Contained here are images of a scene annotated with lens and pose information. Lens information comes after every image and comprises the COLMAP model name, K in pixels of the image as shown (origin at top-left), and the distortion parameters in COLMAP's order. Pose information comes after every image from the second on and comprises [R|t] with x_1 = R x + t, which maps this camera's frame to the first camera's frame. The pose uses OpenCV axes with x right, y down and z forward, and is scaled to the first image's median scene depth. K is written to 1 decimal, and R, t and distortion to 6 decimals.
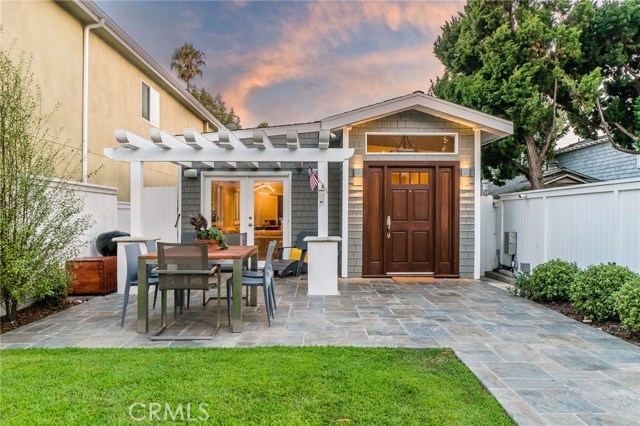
lens RADIAL K [[486.9, 0, 320.8], [0, 486.9, 218.2], [0, 0, 1]] dist [0.000749, -0.001415]
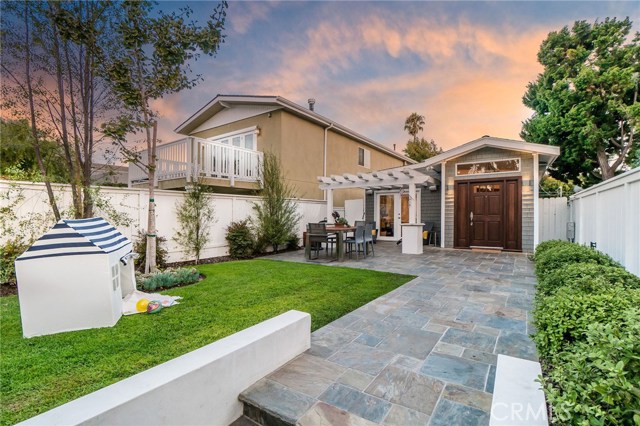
lens RADIAL K [[293.4, 0, 319.7], [0, 293.4, 211.9], [0, 0, 1]] dist [0.000100, 0.000119]
pose [[0.819028, -0.011659, -0.573635, 0.288477], [0.002029, 0.999846, -0.017426, 0.010887], [0.573749, 0.013109, 0.818926, -0.120481]]
